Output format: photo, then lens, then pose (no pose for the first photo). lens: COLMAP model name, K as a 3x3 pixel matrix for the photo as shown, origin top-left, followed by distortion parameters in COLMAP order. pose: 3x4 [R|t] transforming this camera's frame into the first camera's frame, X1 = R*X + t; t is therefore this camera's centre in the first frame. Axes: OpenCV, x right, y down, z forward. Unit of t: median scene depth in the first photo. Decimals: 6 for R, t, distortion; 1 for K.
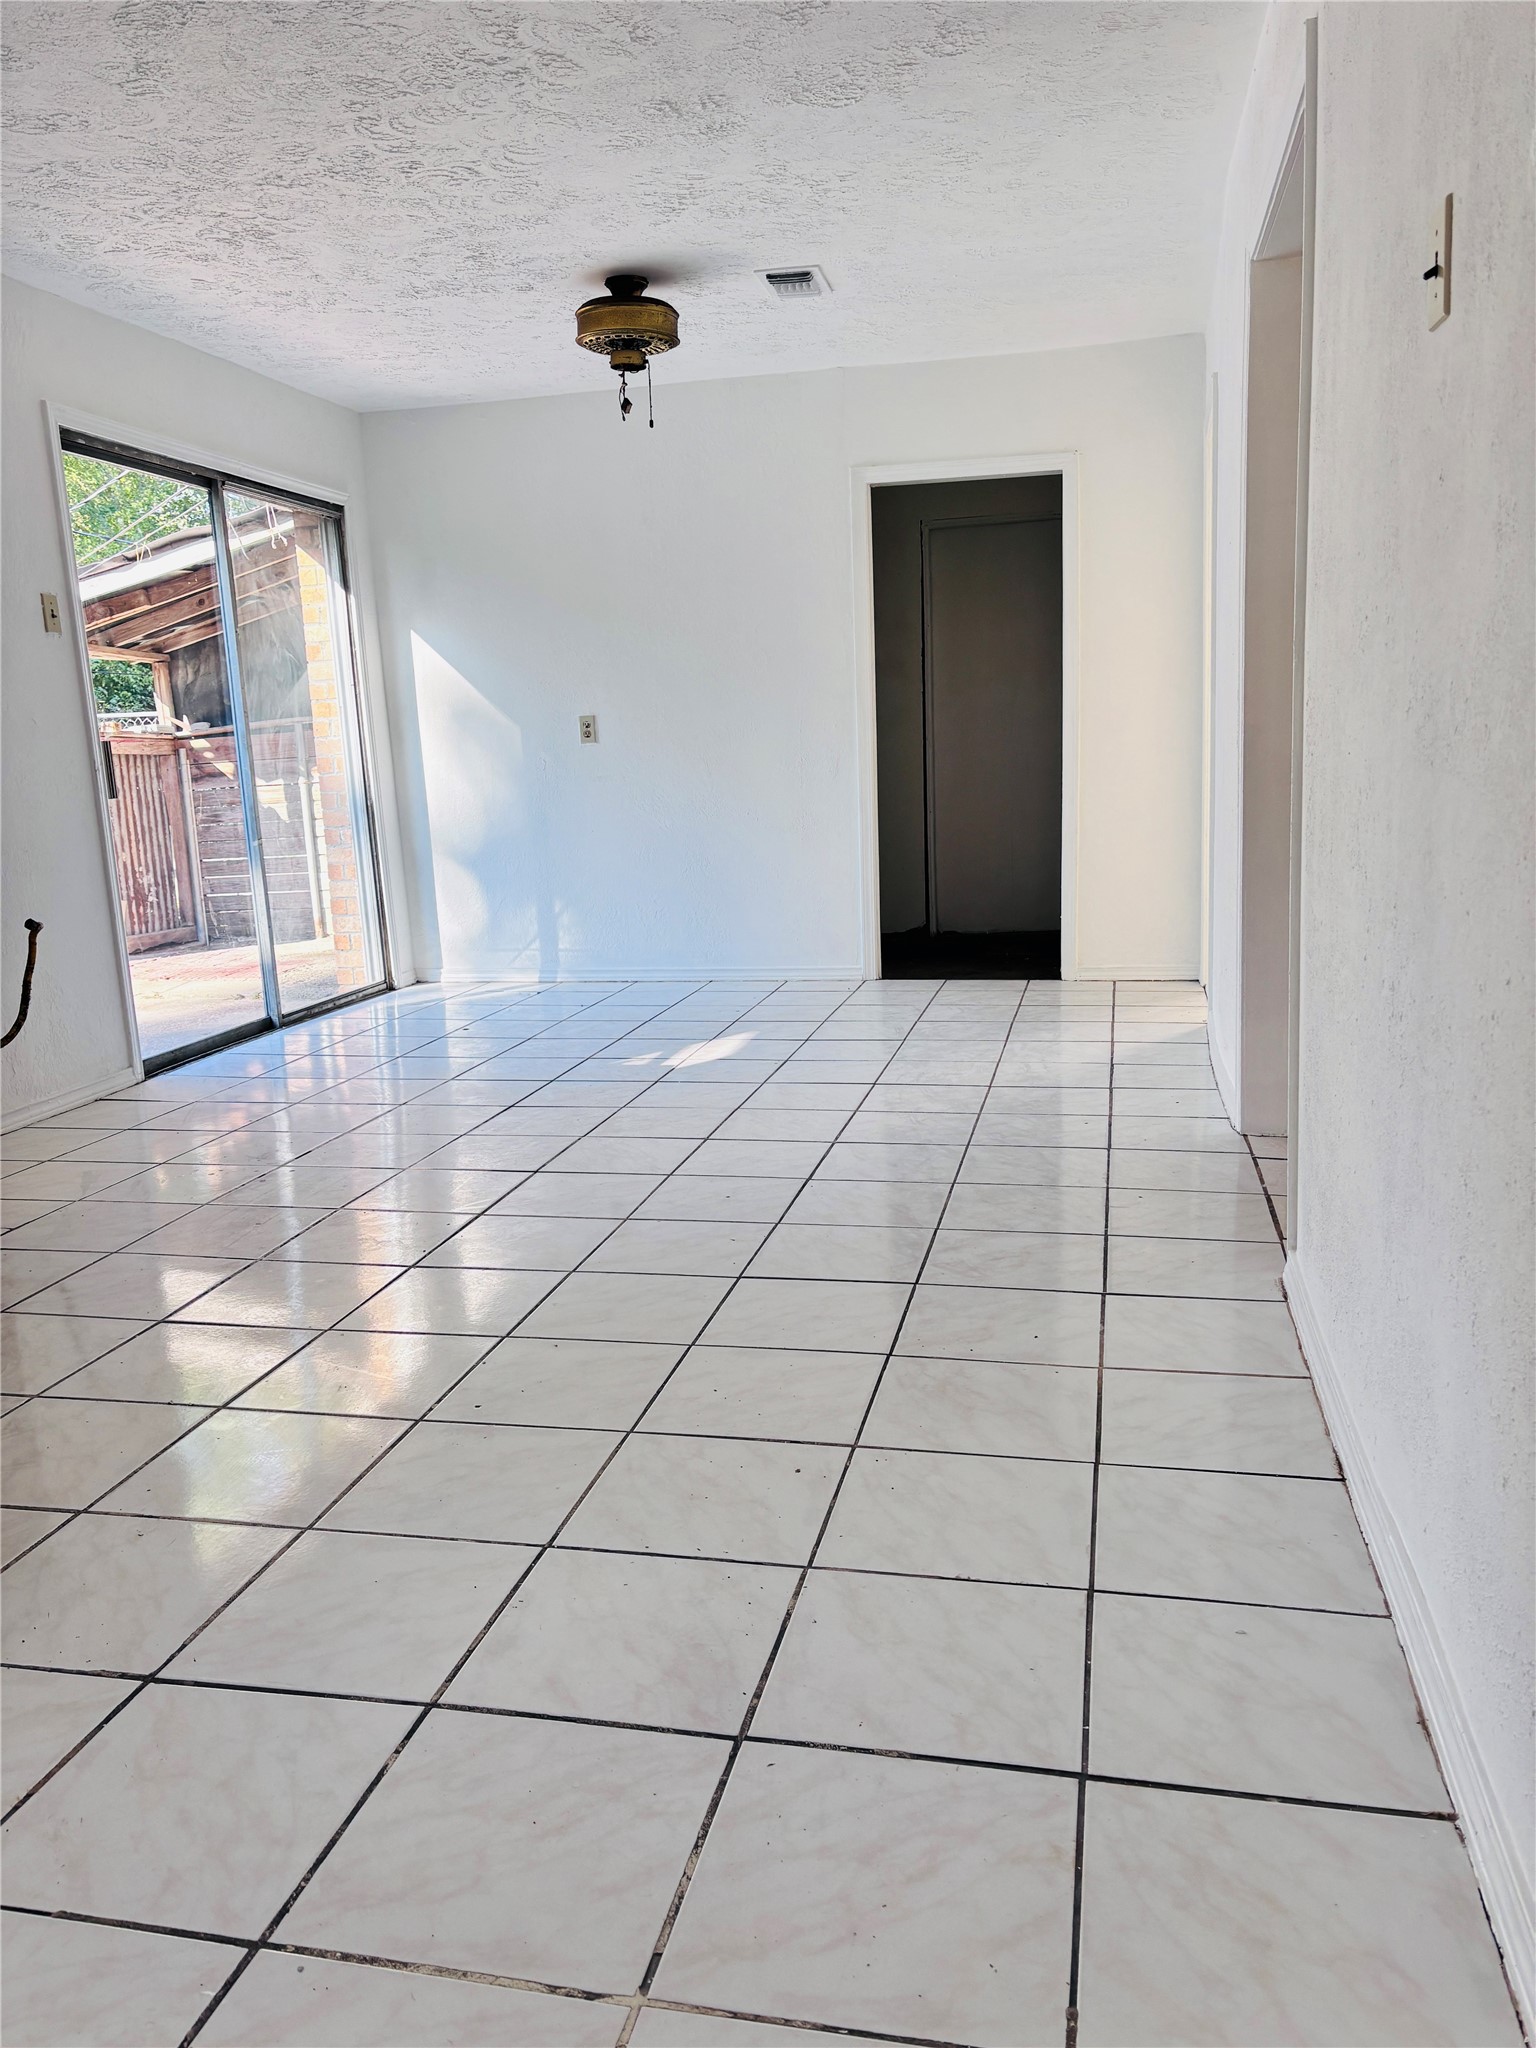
lens RADIAL K [[1563.2, 0, 744.7], [0, 1563.2, 1079.7], [0, 0, 1]] dist [0.005109, 0.006293]
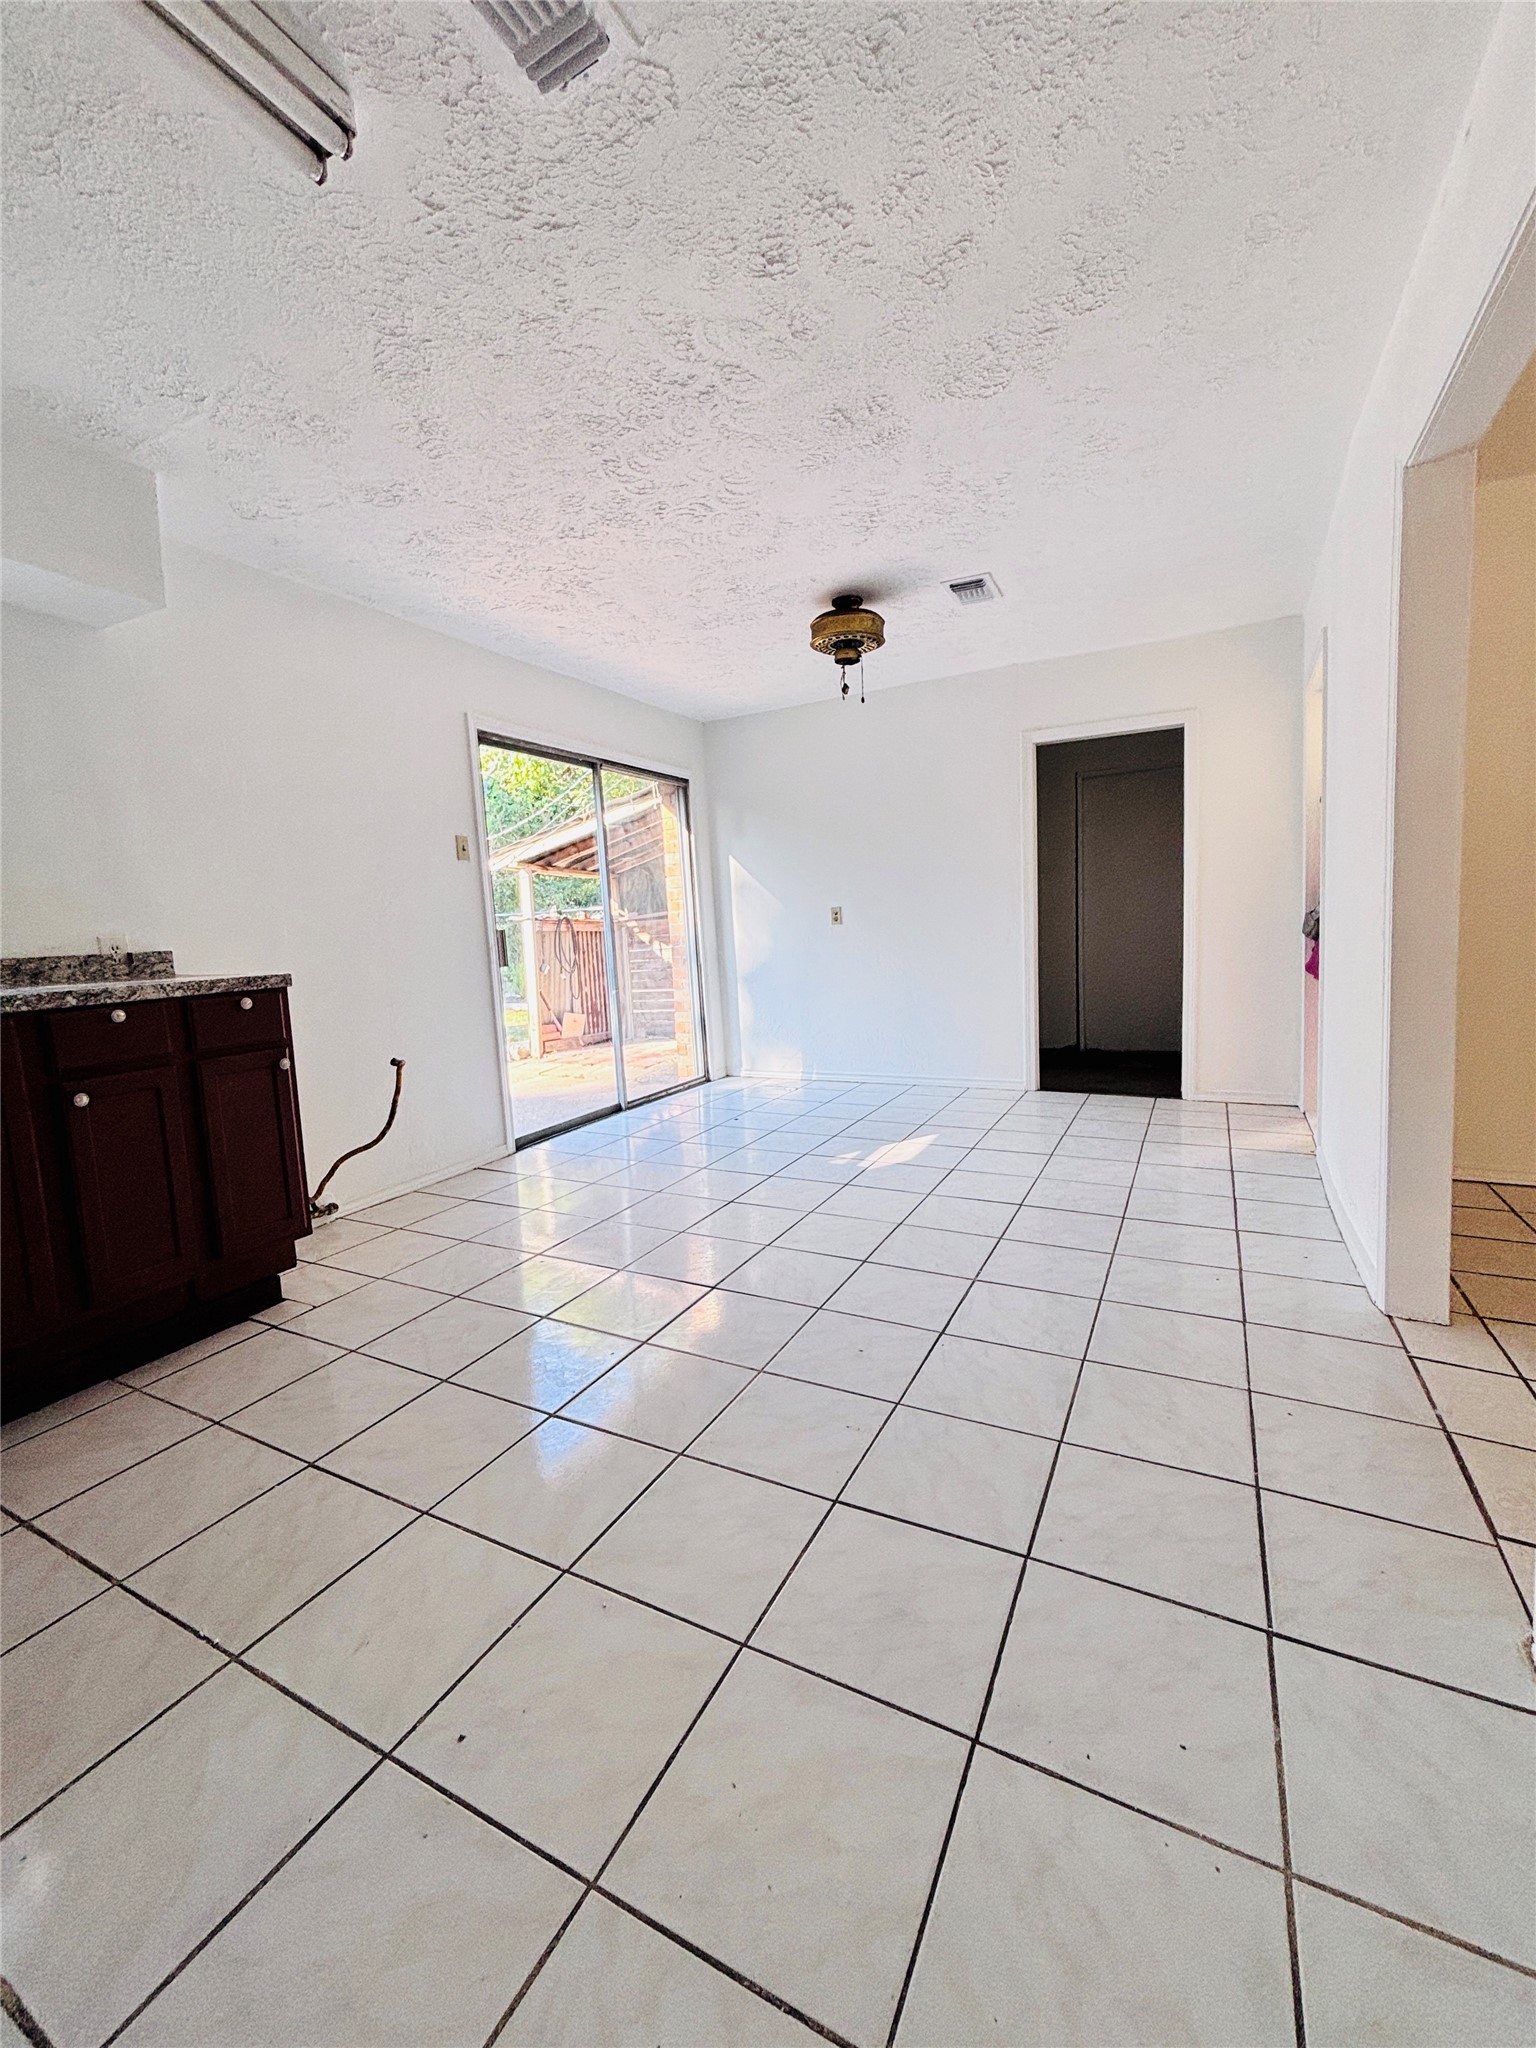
lens RADIAL K [[834.3, 0, 768.0], [0, 834.3, 1024.0], [0, 0, 1]] dist [0.024747, -0.014356]
pose [[0.968782, 0.019648, -0.247136, 0.047173], [-0.039982, 0.996188, -0.077532, -0.072146], [0.244670, 0.084992, 0.965874, 0.285135]]
